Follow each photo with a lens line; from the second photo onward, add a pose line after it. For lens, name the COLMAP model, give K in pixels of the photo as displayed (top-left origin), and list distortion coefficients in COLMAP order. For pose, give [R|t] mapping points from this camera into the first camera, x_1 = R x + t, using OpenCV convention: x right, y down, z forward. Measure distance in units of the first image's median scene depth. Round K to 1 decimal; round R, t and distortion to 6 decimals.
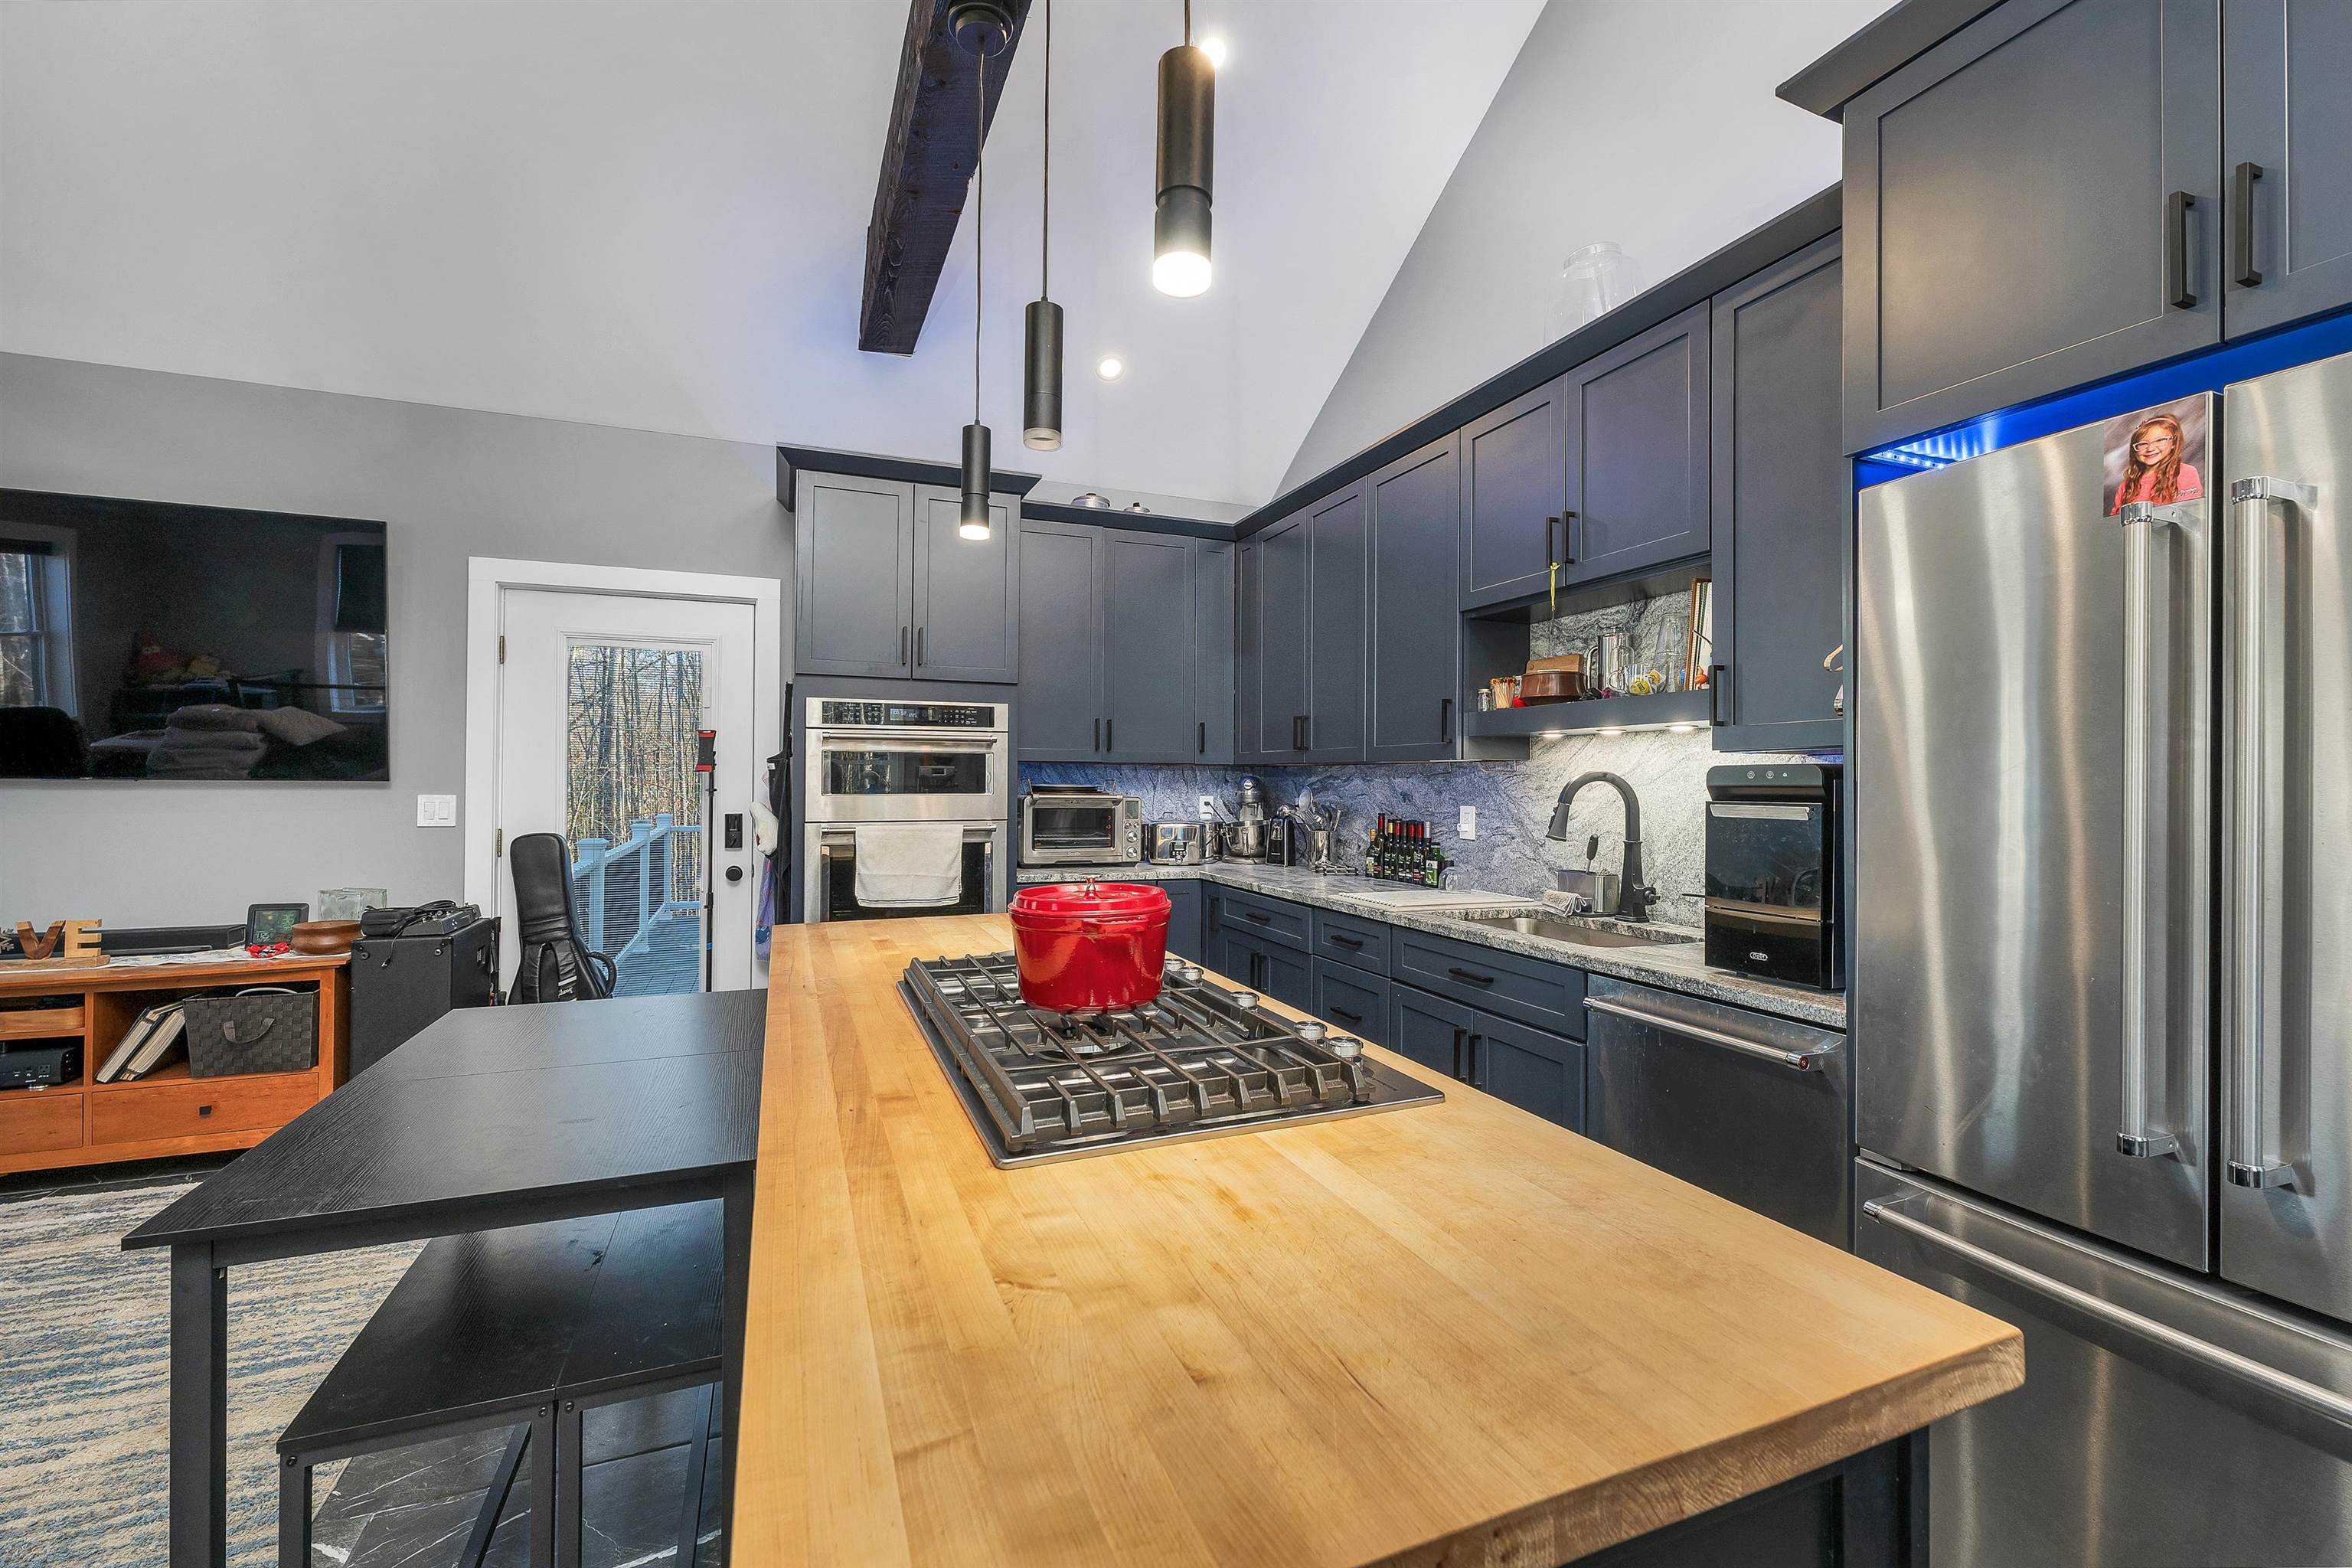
lens RADIAL K [[977.9, 0, 1183.2], [0, 977.9, 779.6], [0, 0, 1]] dist [-0.000765, -0.000358]
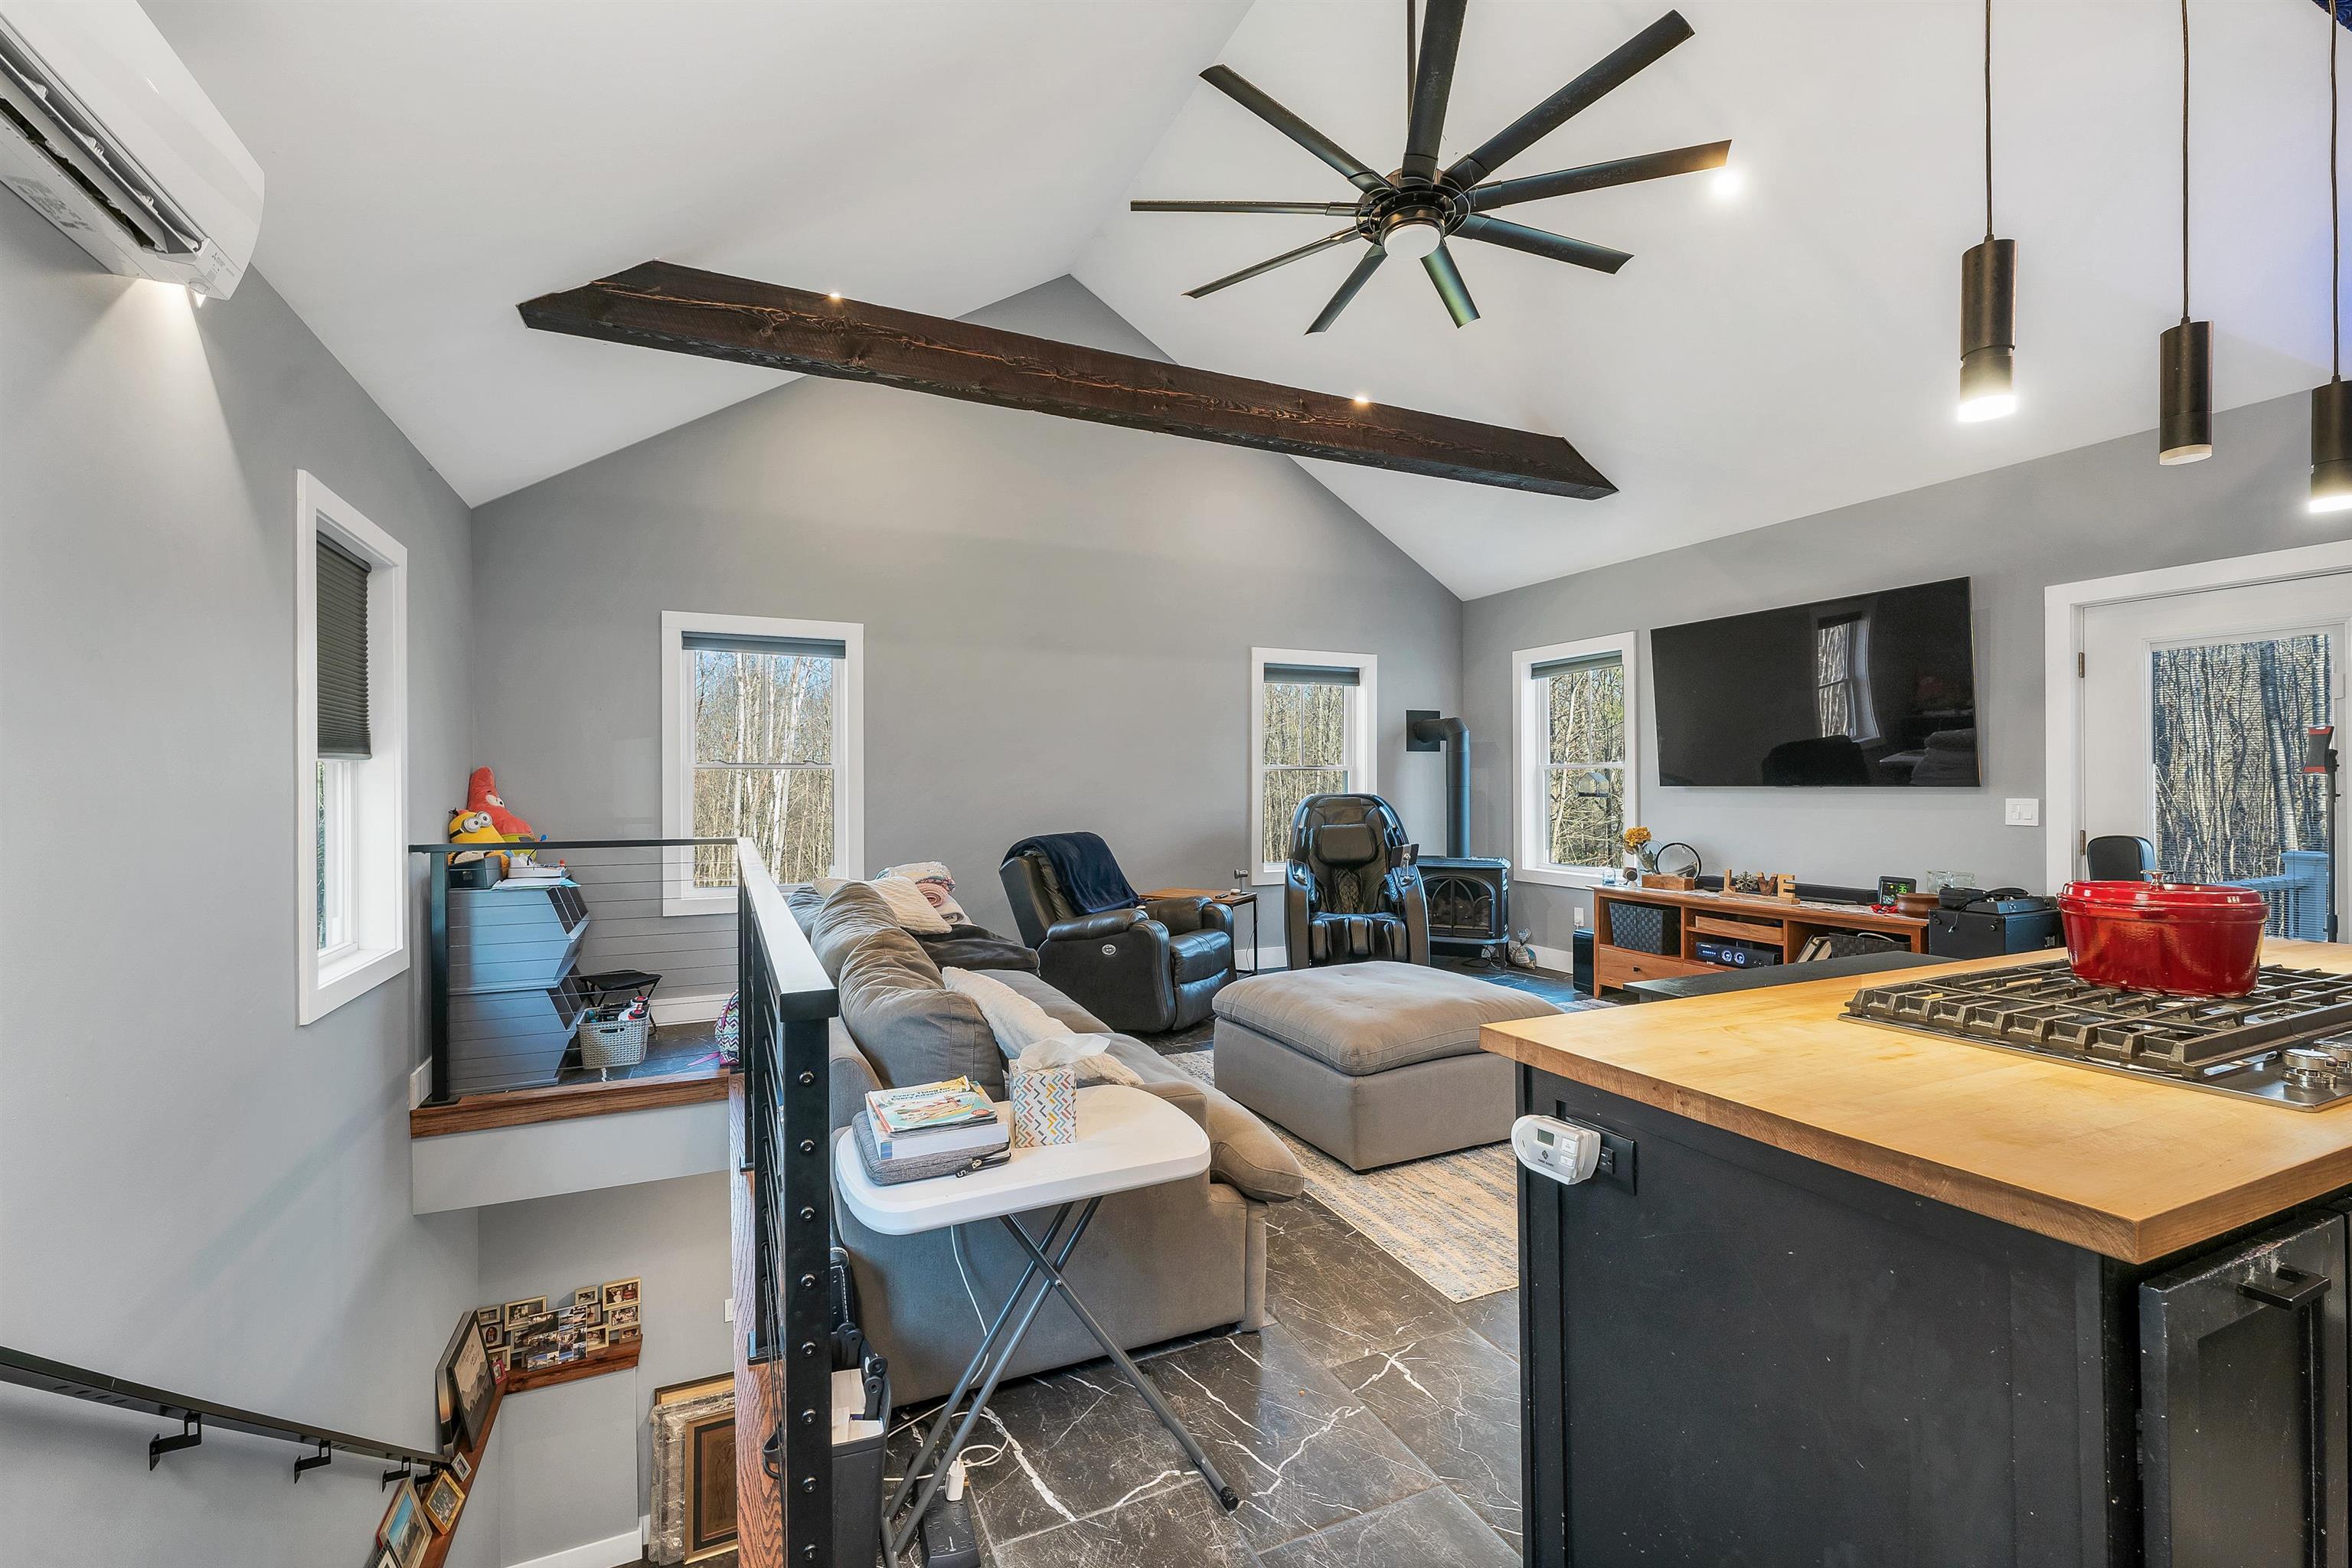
lens RADIAL K [[977.9, 0, 1171.9], [0, 977.9, 784.0], [0, 0, 1]] dist [-0.000765, -0.000358]
pose [[0.032142, -0.008929, -0.999443, 0.426101], [0.007297, 0.999936, -0.008699, 0.001447], [0.999457, -0.007014, 0.032206, -0.054570]]
